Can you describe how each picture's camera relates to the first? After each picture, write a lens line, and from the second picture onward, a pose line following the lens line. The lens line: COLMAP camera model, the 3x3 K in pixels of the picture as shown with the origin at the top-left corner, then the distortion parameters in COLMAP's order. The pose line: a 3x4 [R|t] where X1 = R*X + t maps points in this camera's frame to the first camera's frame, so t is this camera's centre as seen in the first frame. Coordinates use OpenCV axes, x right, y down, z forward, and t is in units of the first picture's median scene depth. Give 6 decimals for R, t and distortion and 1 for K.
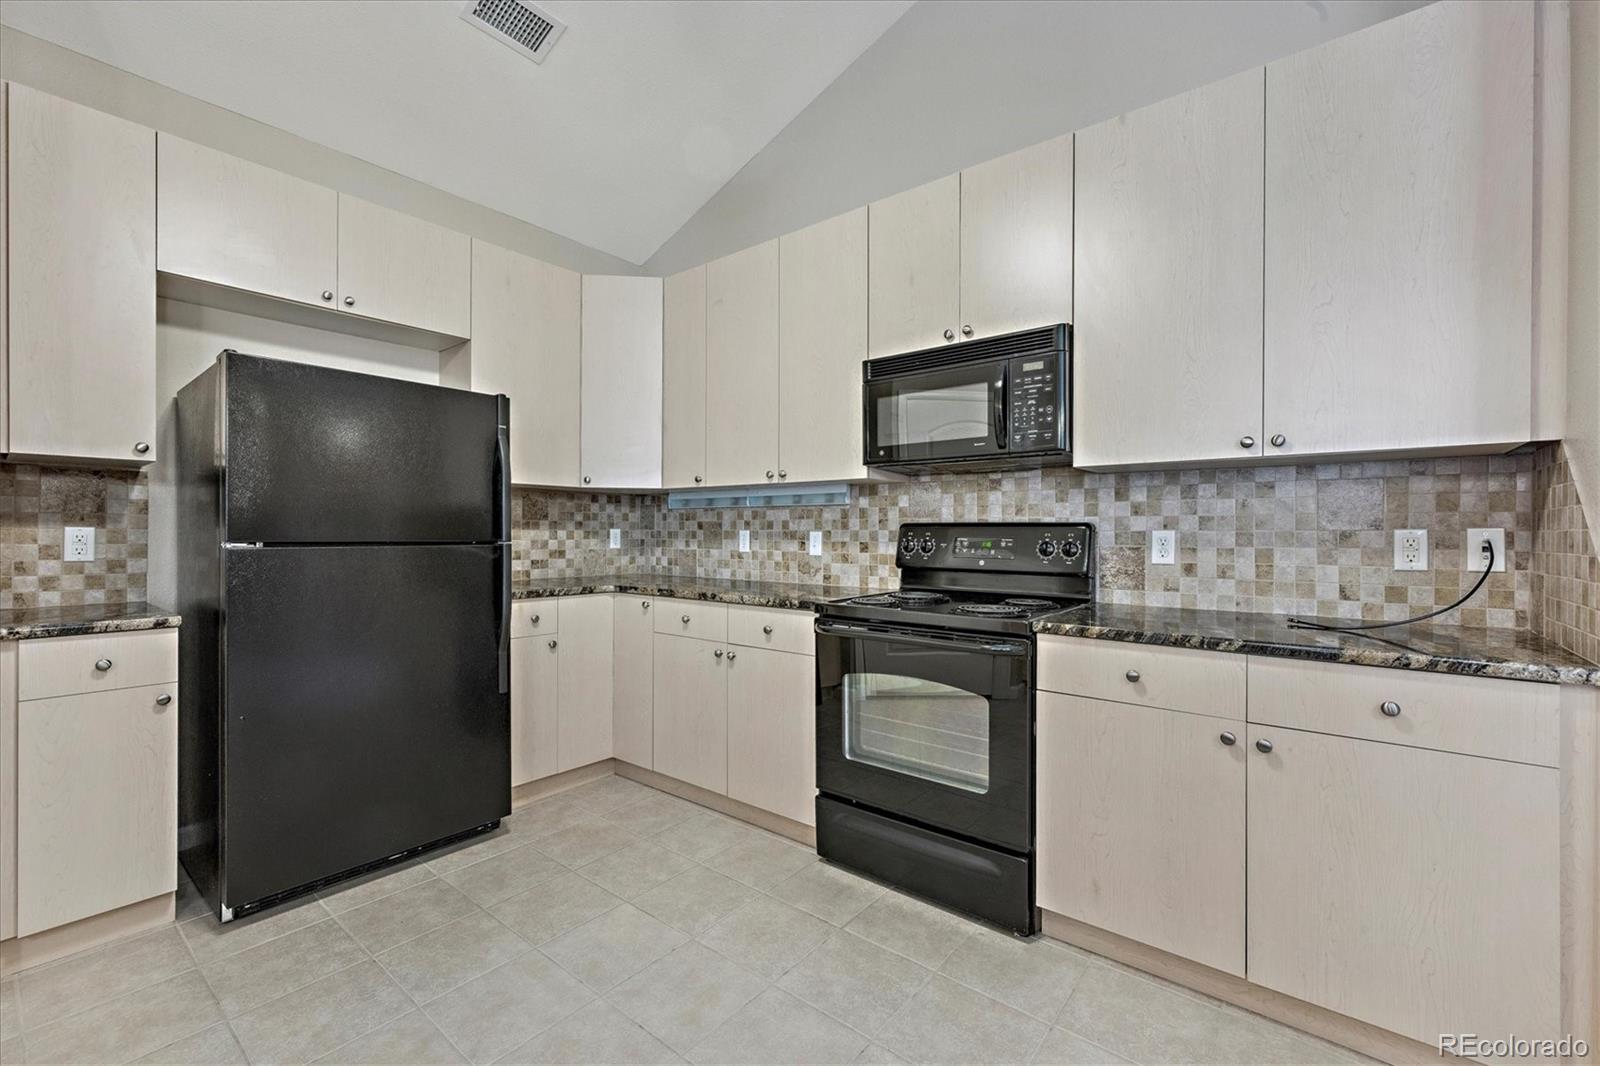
lens RADIAL K [[668.6, 0, 794.9], [0, 668.6, 538.1], [0, 0, 1]] dist [-0.000821, 0.000531]
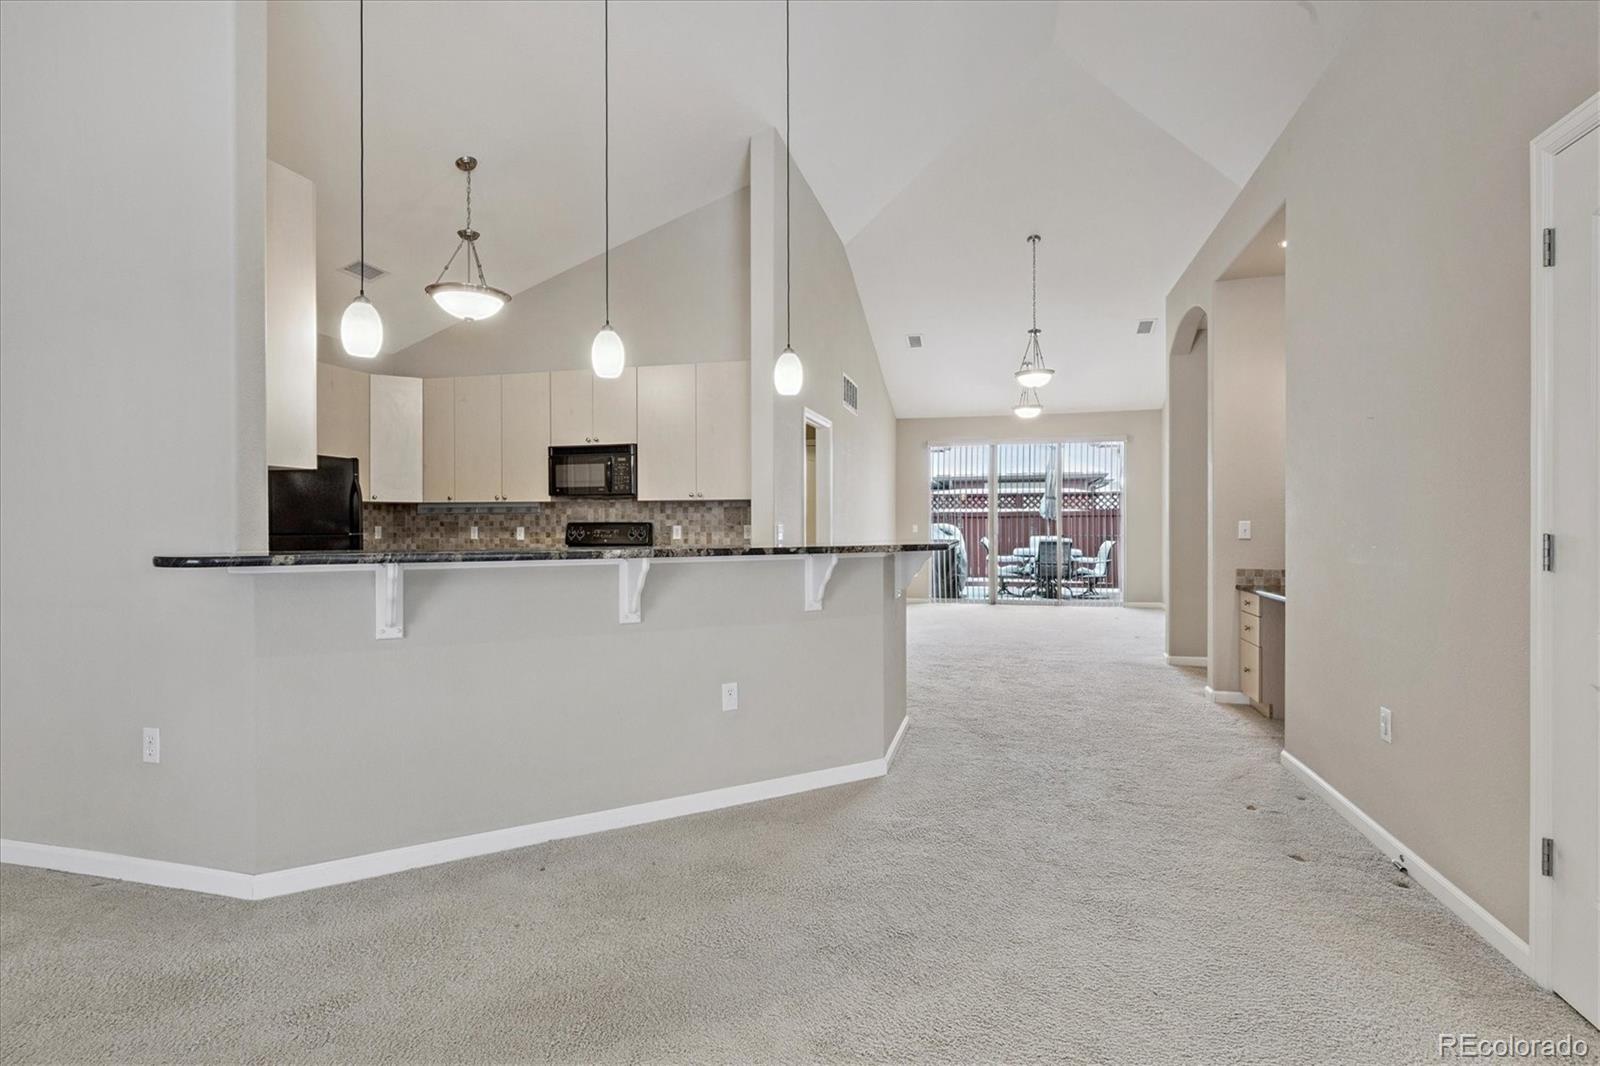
lens RADIAL K [[802.1, 0, 801.8], [0, 802.1, 521.9], [0, 0, 1]] dist [0.002227, -0.000992]
pose [[0.906981, -0.004424, 0.421149, -0.238069], [0.010694, 0.999864, -0.012528, 0.014690], [-0.421037, 0.015866, 0.906905, -1.613208]]
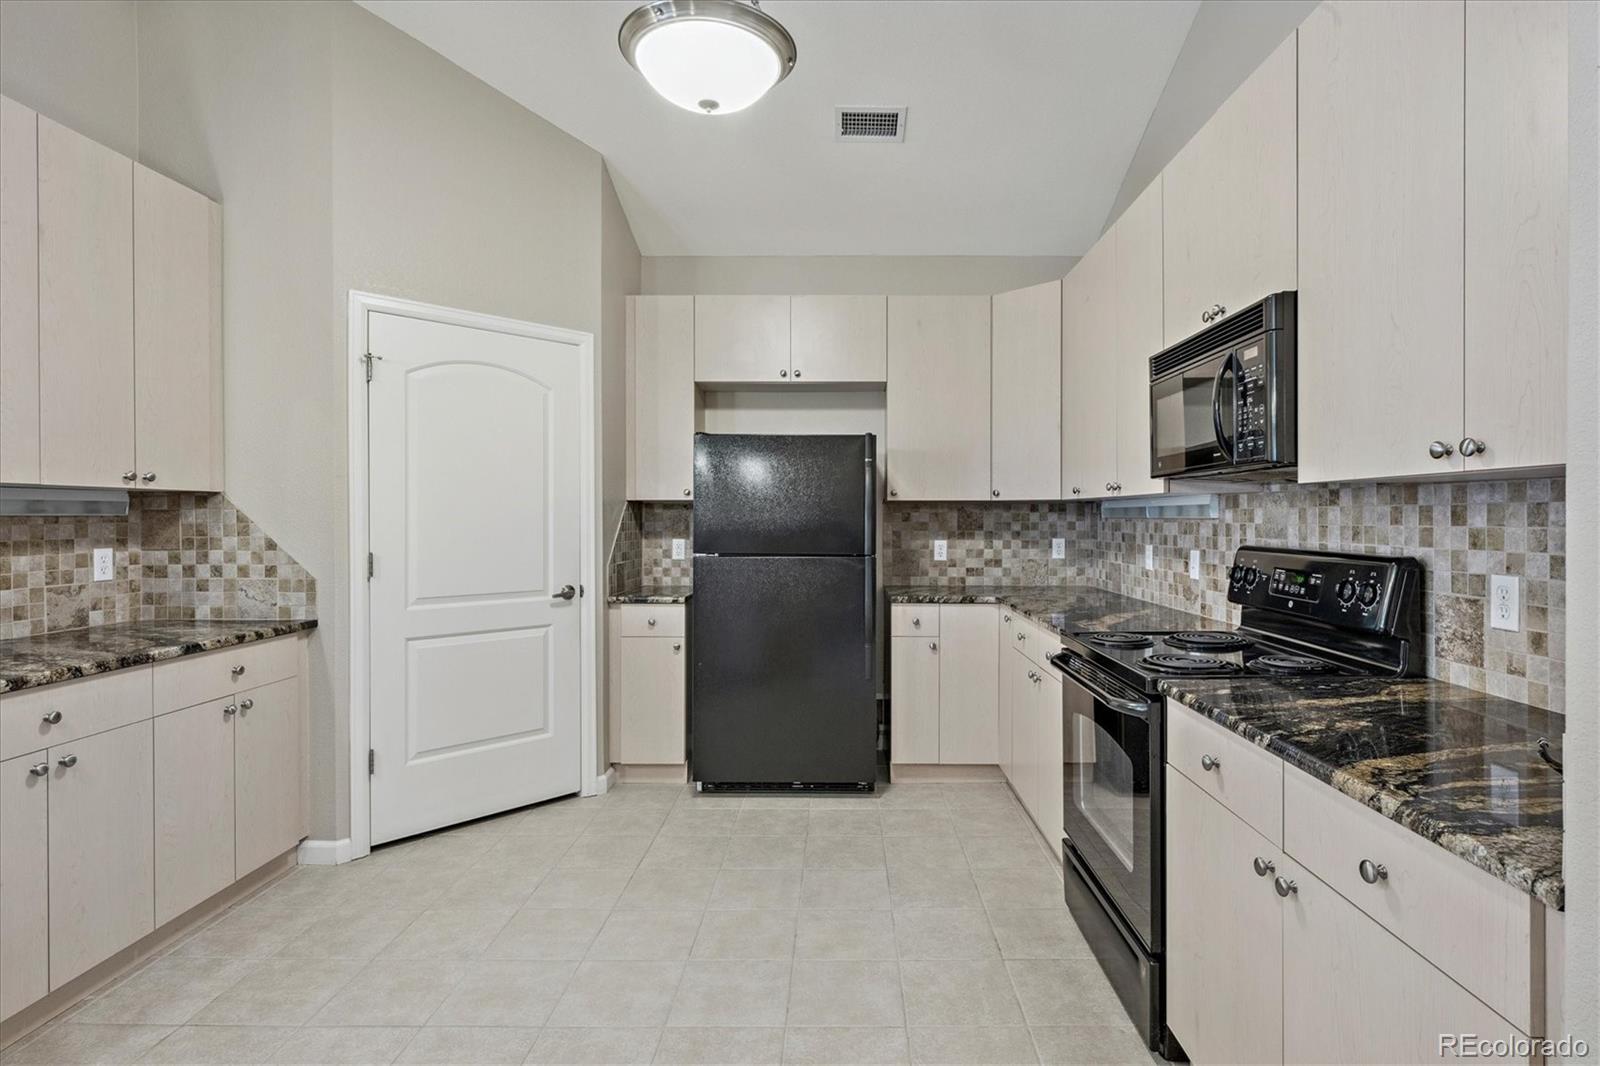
lens RADIAL K [[802.1, 0, 846.1], [0, 802.1, 525.9], [0, 0, 1]] dist [0.002227, -0.000992]
pose [[0.632730, 0.005181, -0.774355, 0.637721], [-0.005693, 0.999982, 0.002038, -0.047822], [0.774351, 0.003119, 0.632748, 0.046142]]
